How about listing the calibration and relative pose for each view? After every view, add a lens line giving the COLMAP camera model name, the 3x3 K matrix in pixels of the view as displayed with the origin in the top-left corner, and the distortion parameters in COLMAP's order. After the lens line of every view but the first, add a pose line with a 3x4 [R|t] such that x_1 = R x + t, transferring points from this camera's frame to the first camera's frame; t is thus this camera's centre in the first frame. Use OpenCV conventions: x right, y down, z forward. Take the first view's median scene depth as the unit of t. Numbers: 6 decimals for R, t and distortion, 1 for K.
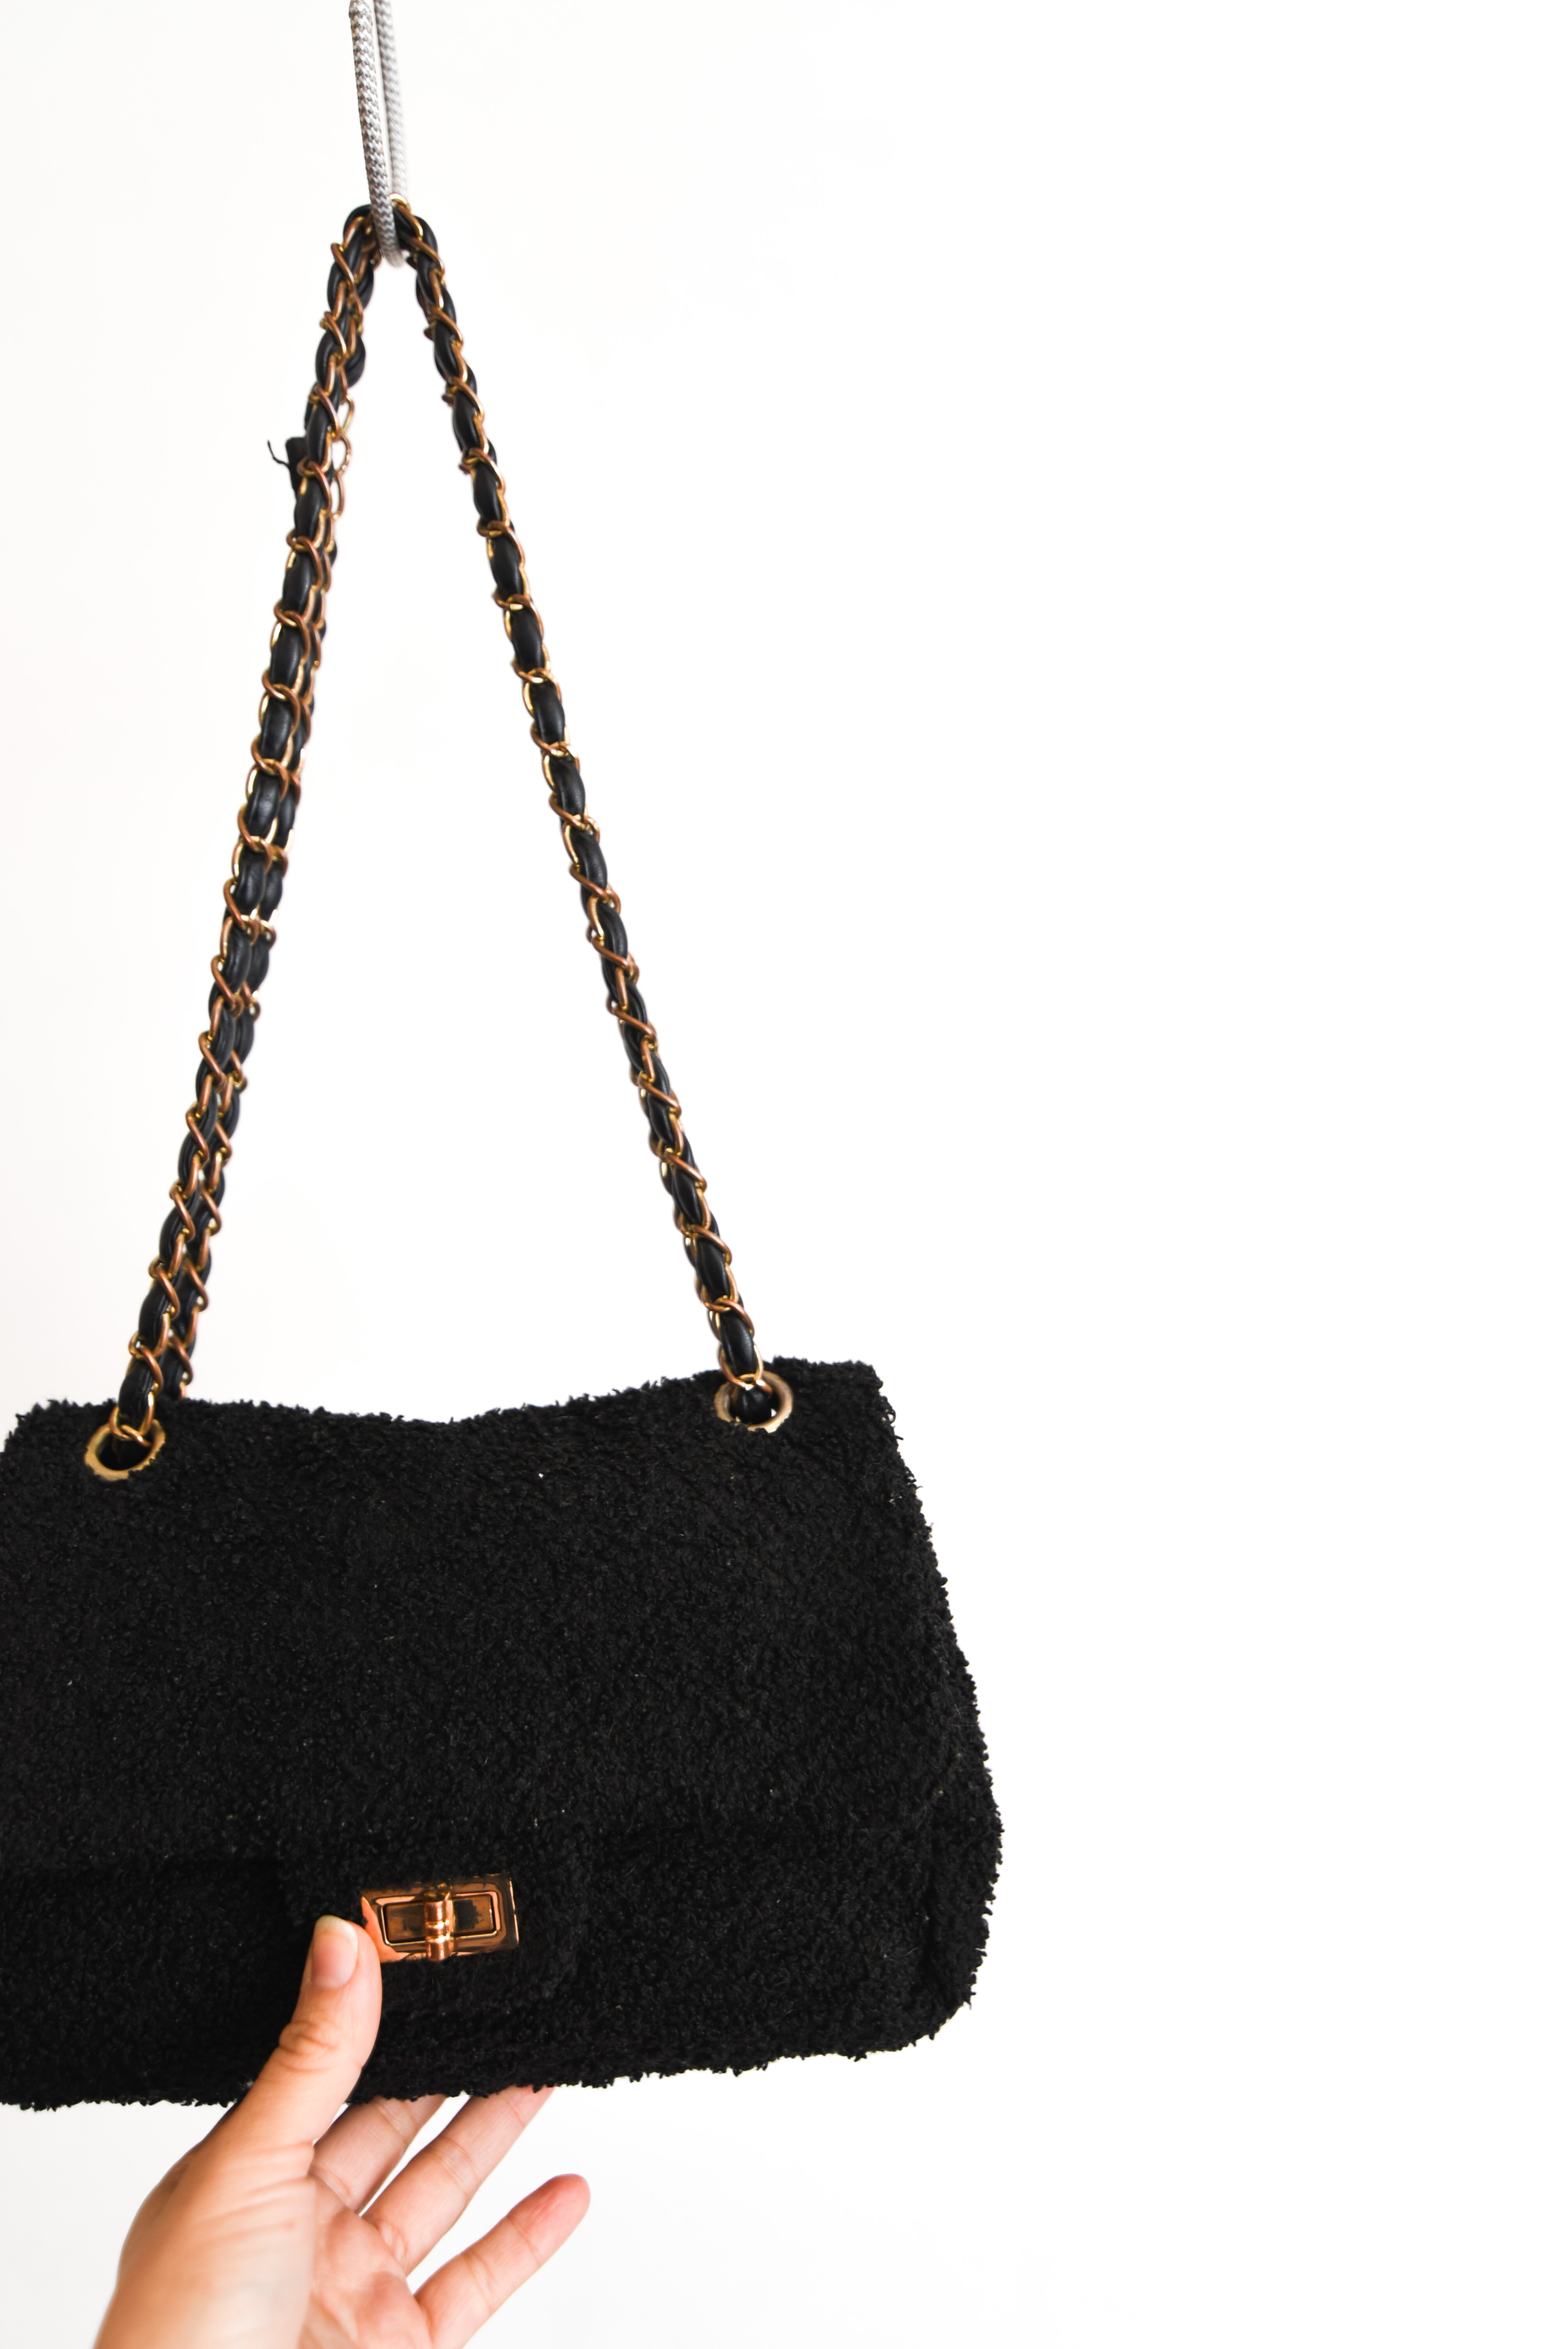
lens RADIAL K [[1662.0, 0, 784.0], [0, 1662.0, 1174.5], [0, 0, 1]] dist [-0.003591, -0.003726]
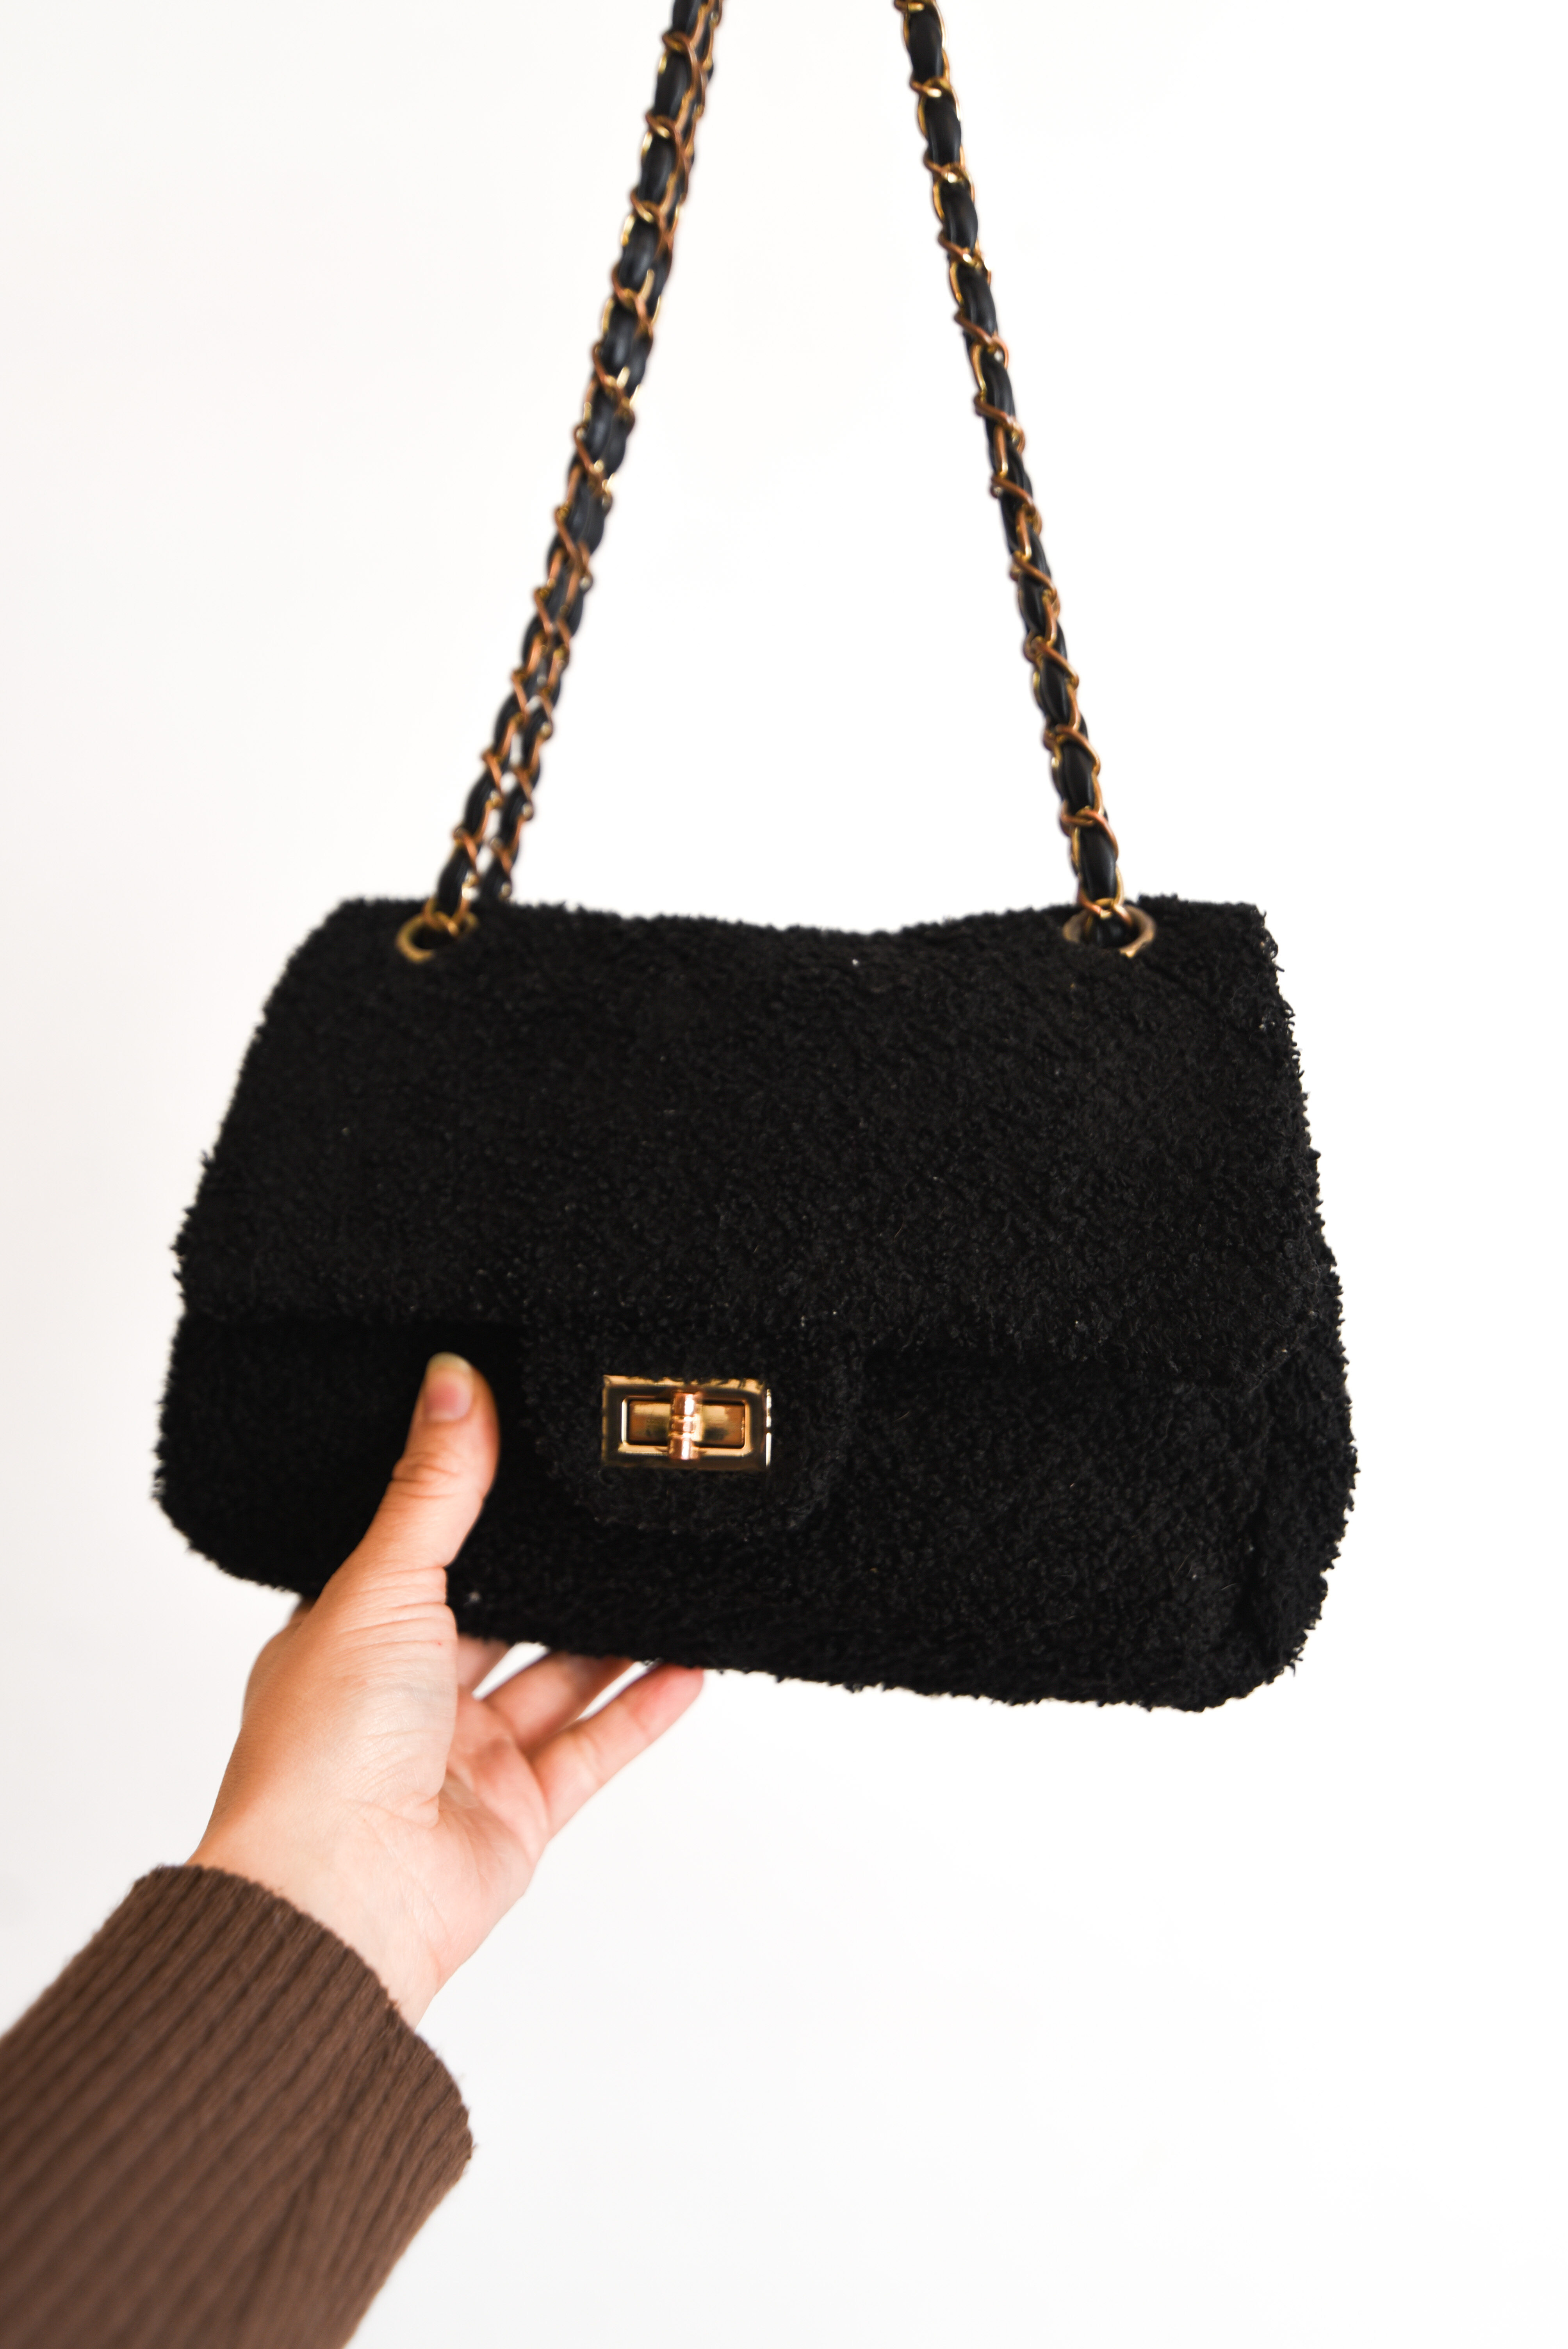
lens RADIAL K [[1662.0, 0, 784.0], [0, 1662.0, 1174.5], [0, 0, 1]] dist [-0.003591, -0.003726]
pose [[0.965636, 0.105017, -0.237737, 0.040207], [-0.111102, 0.993733, -0.012302, 0.313161], [0.234955, 0.038292, 0.971252, 0.137426]]
